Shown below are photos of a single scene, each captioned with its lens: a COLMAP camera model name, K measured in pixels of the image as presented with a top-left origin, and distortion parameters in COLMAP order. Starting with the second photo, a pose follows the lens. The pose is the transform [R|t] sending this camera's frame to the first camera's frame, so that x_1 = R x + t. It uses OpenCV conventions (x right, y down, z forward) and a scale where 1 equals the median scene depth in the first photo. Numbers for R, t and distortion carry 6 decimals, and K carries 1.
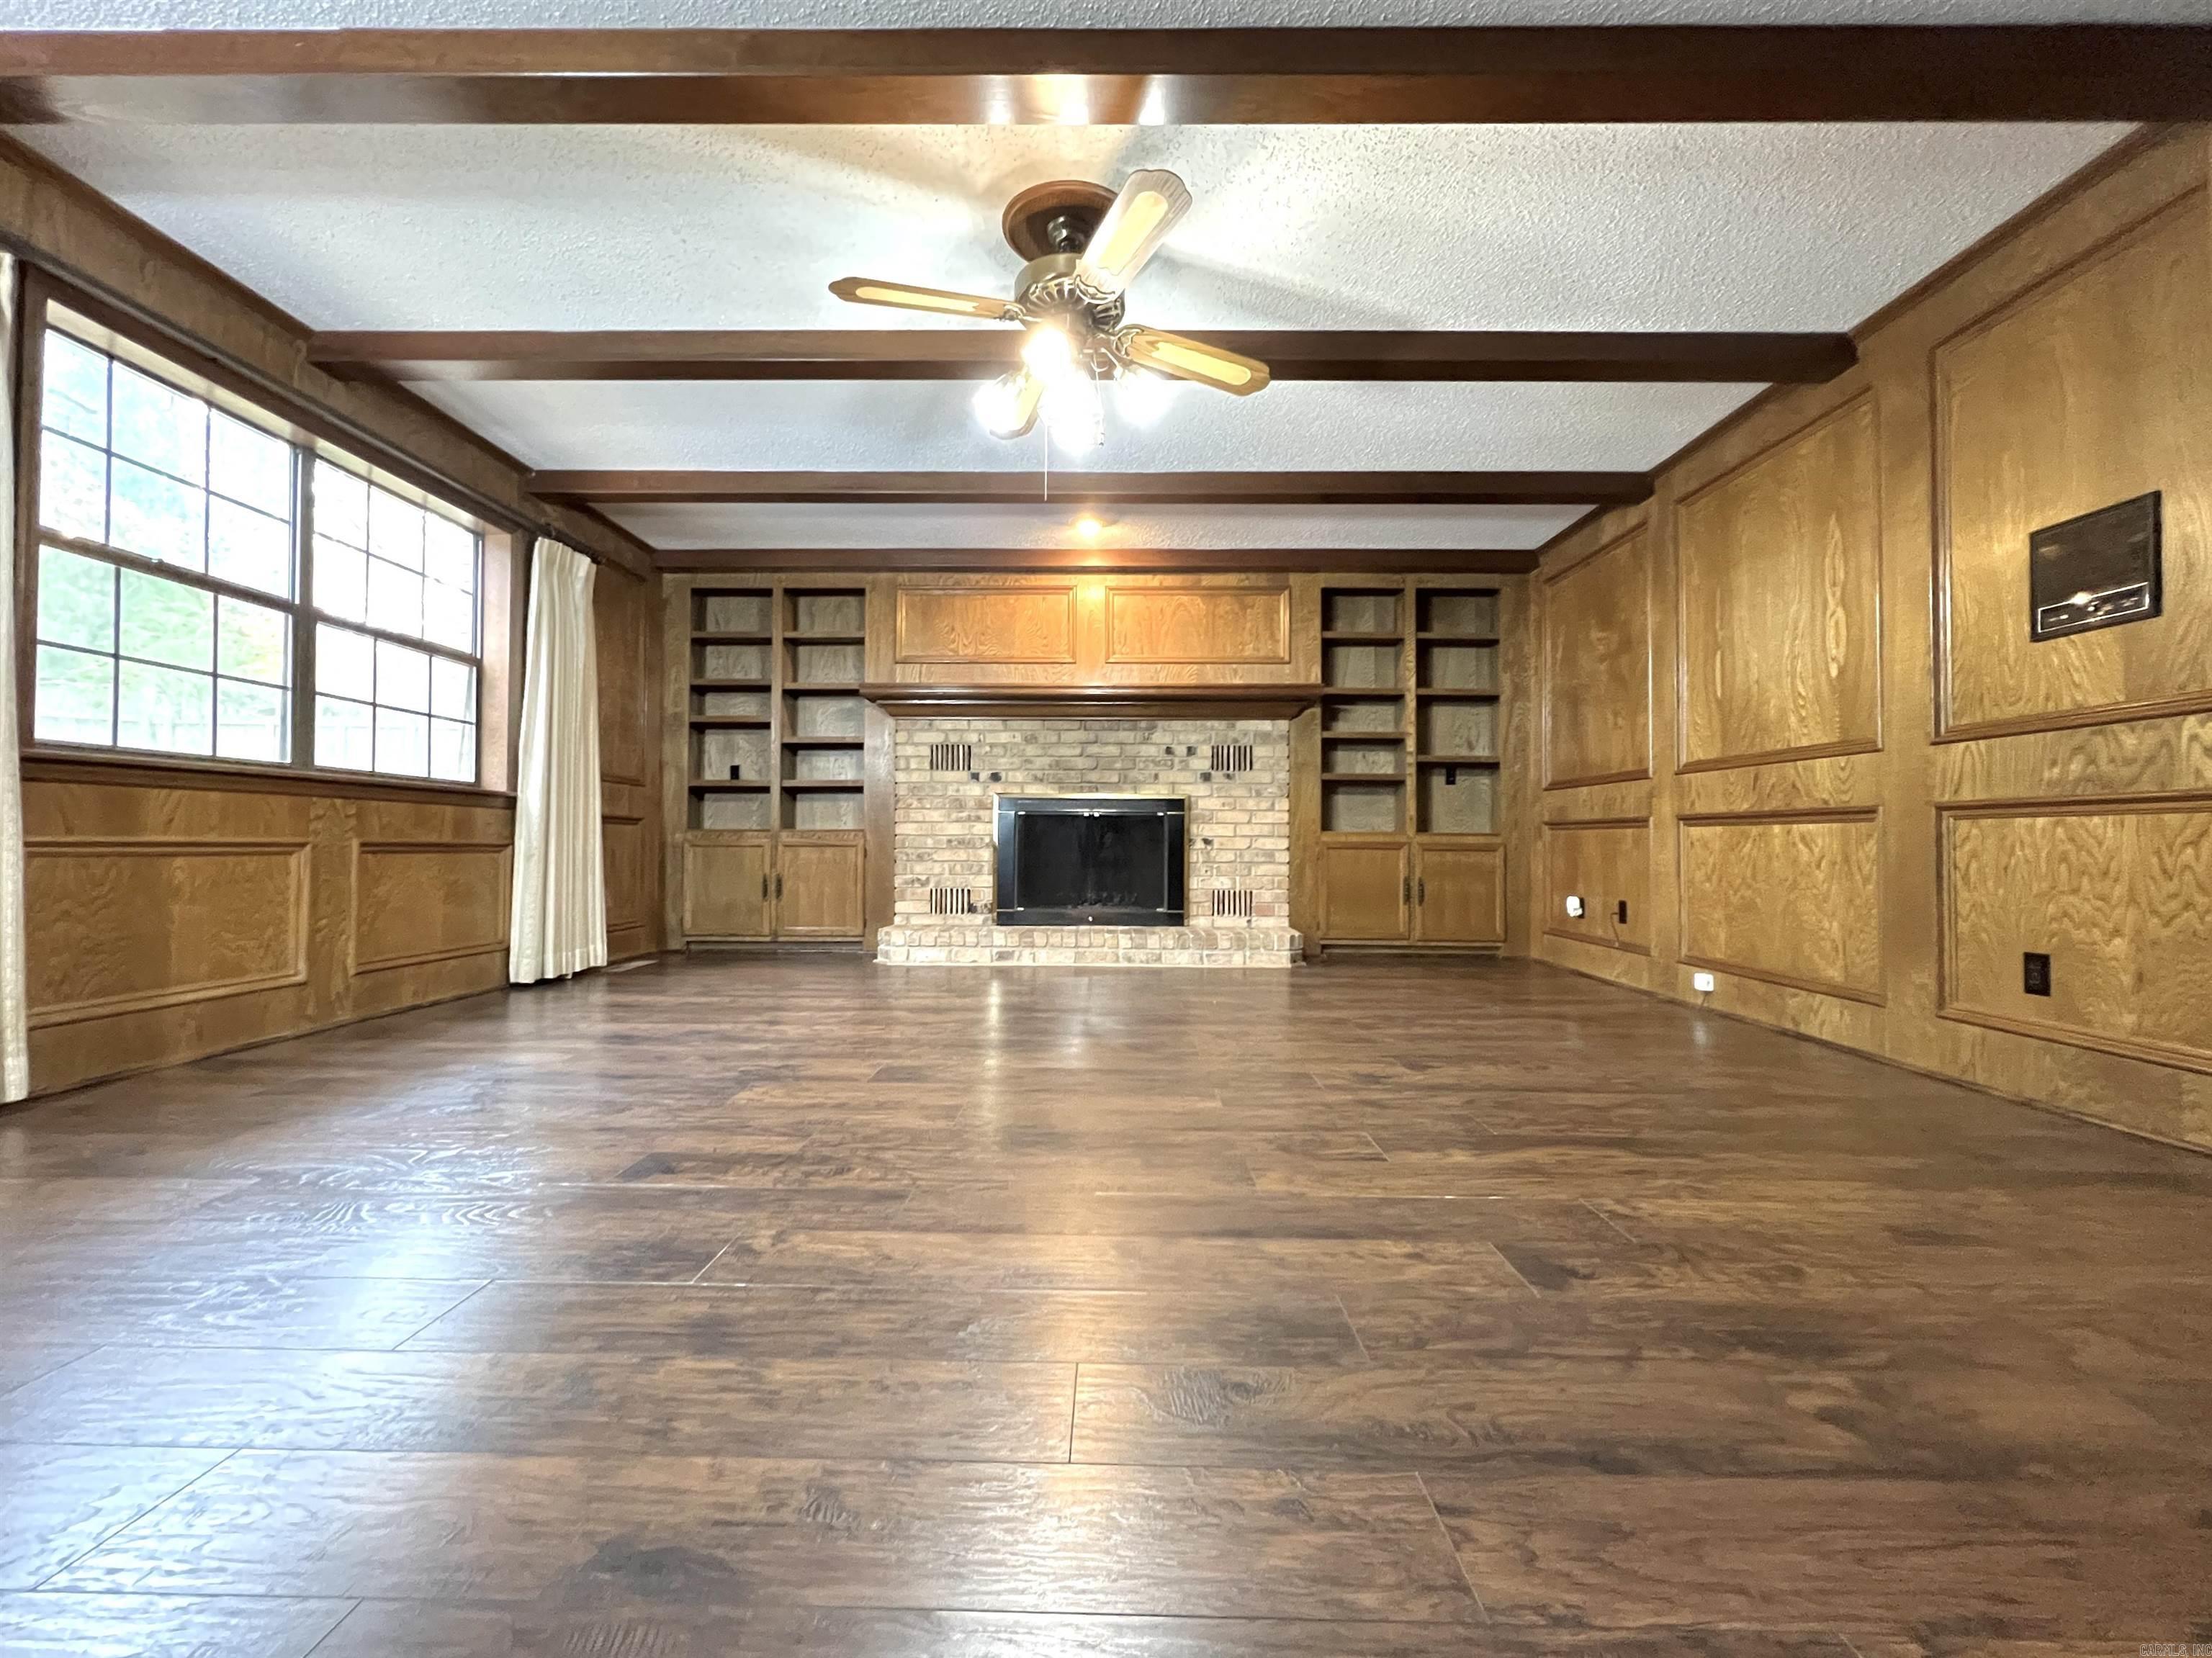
lens RADIAL K [[888.0, 0, 1121.7], [0, 888.0, 830.7], [0, 0, 1]] dist [-0.000457, 0.000263]
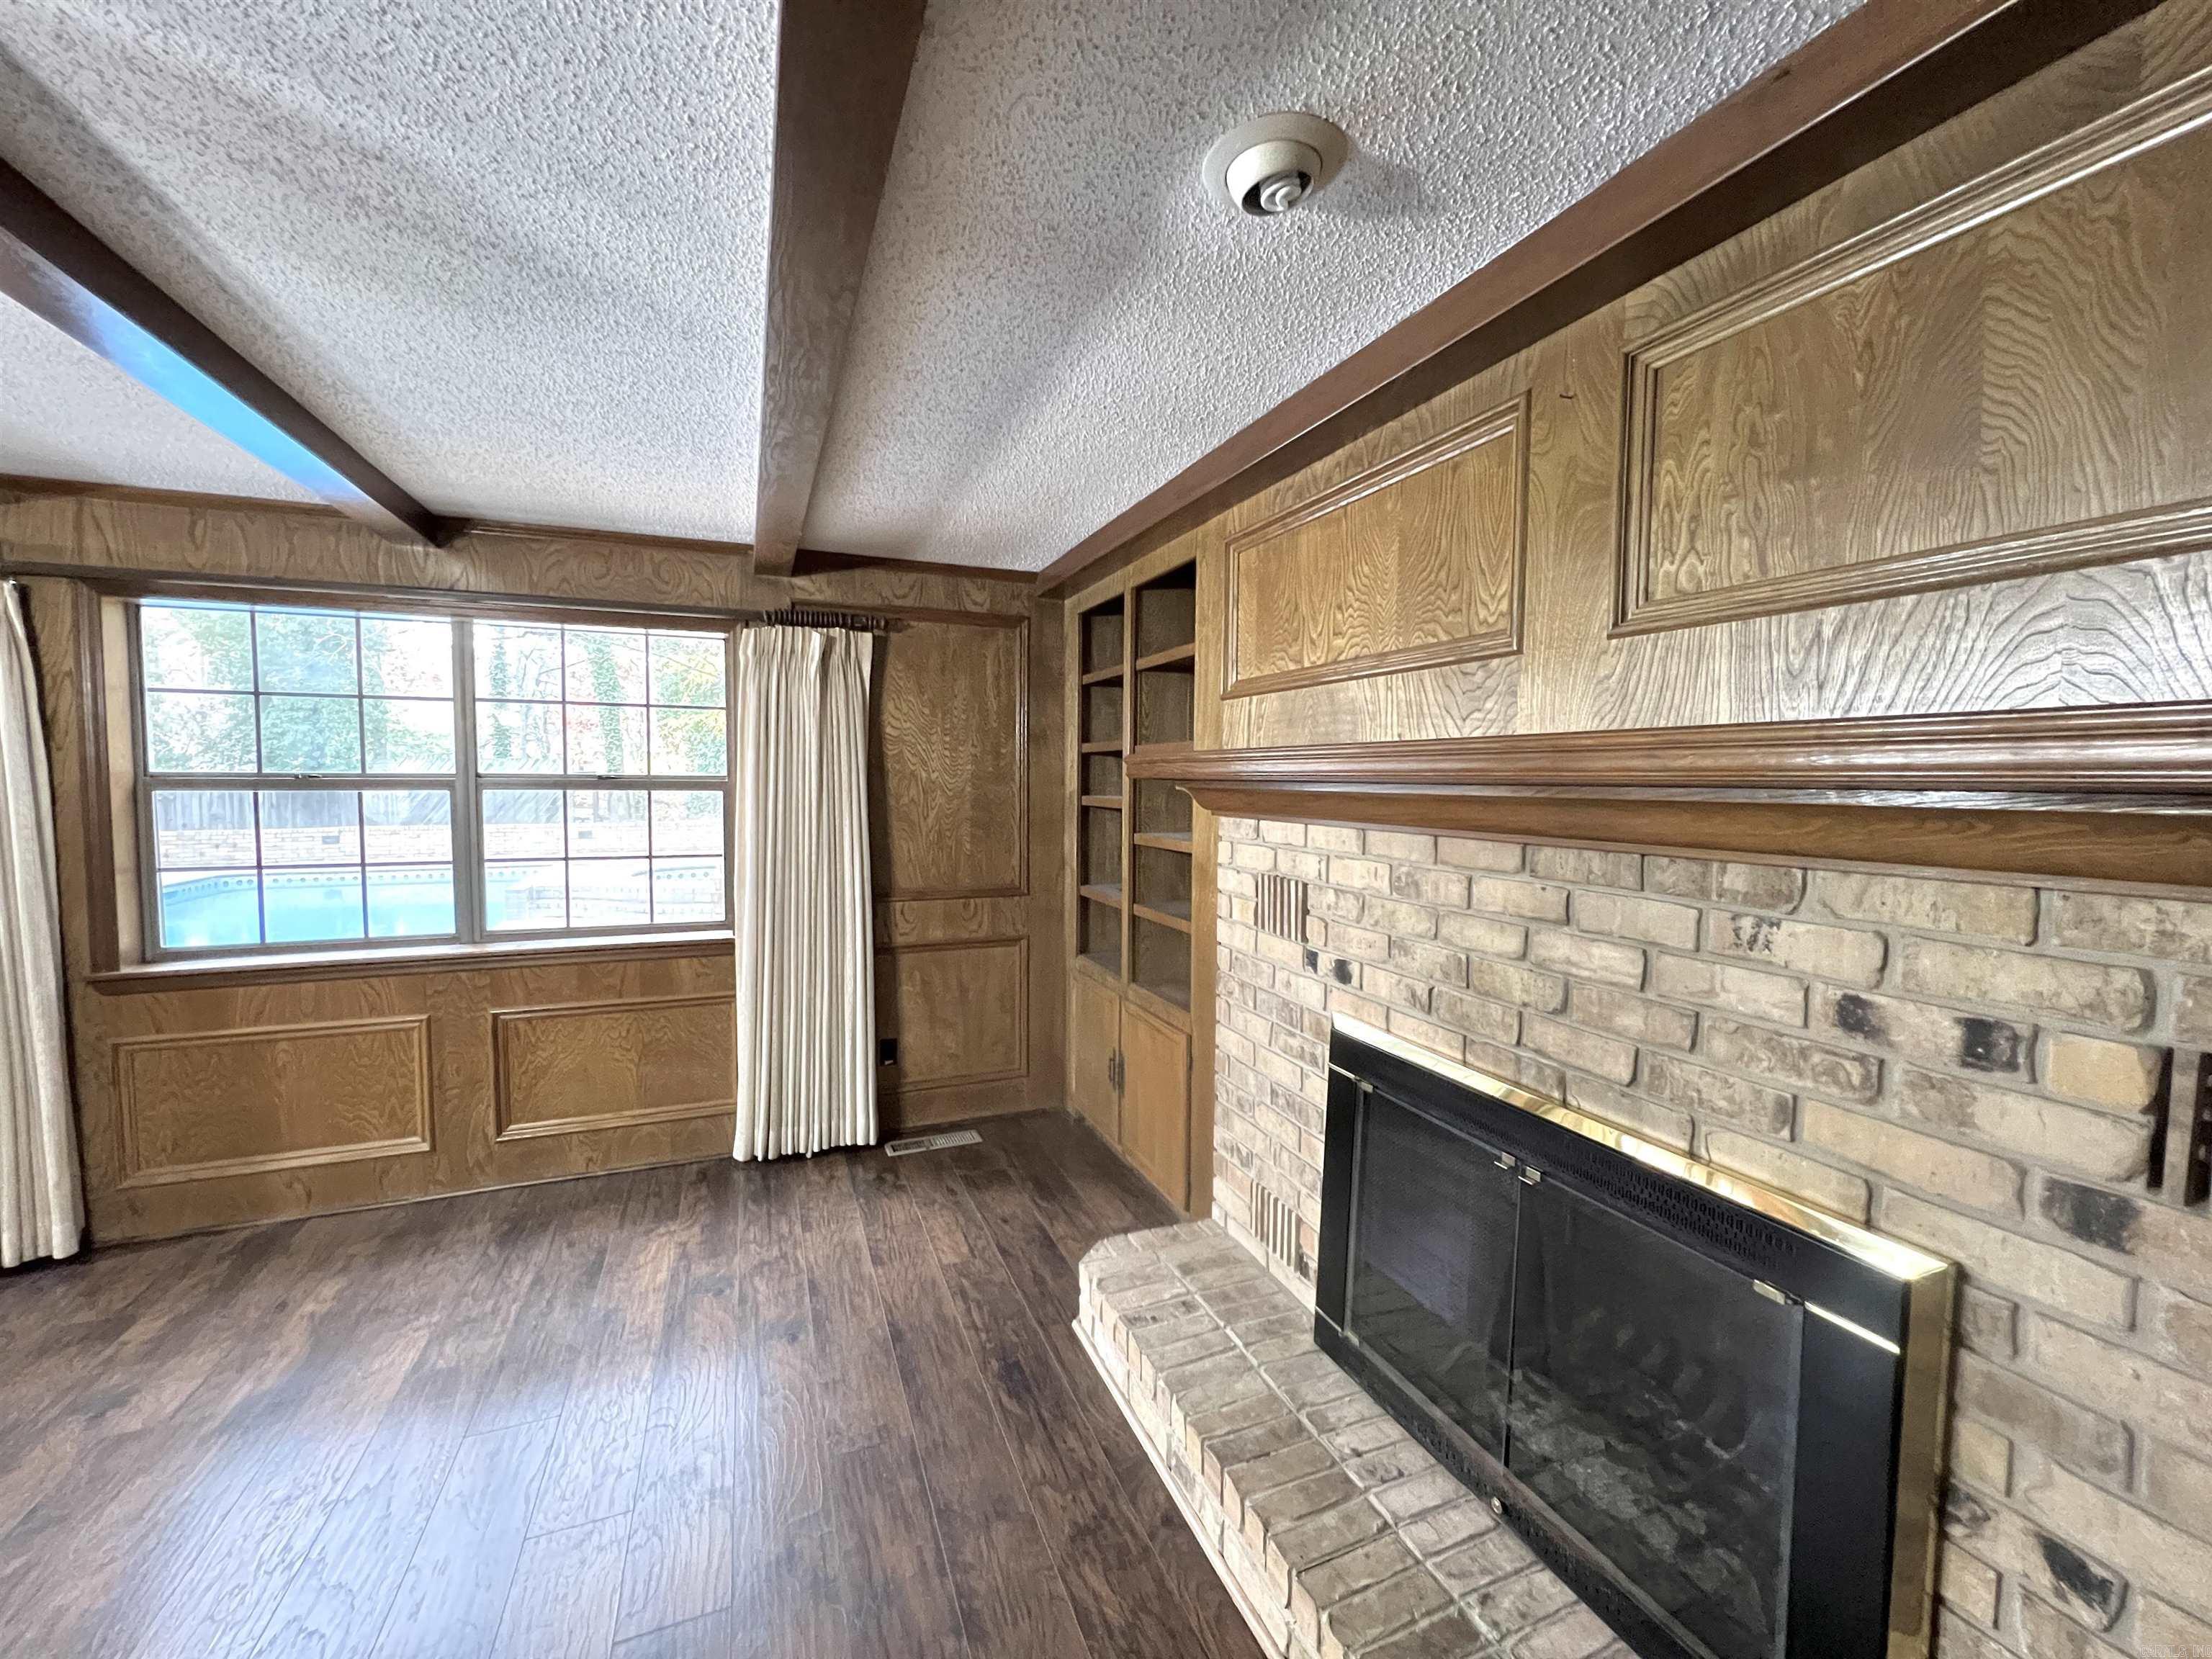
lens RADIAL K [[888.1, 0, 1102.8], [0, 888.1, 819.2], [0, 0, 1]] dist [-0.000457, 0.000263]
pose [[0.380879, 0.045343, -0.923512, 0.179031], [0.004481, 0.998695, 0.050882, -0.148839], [0.924614, -0.023518, 0.380179, 0.753106]]
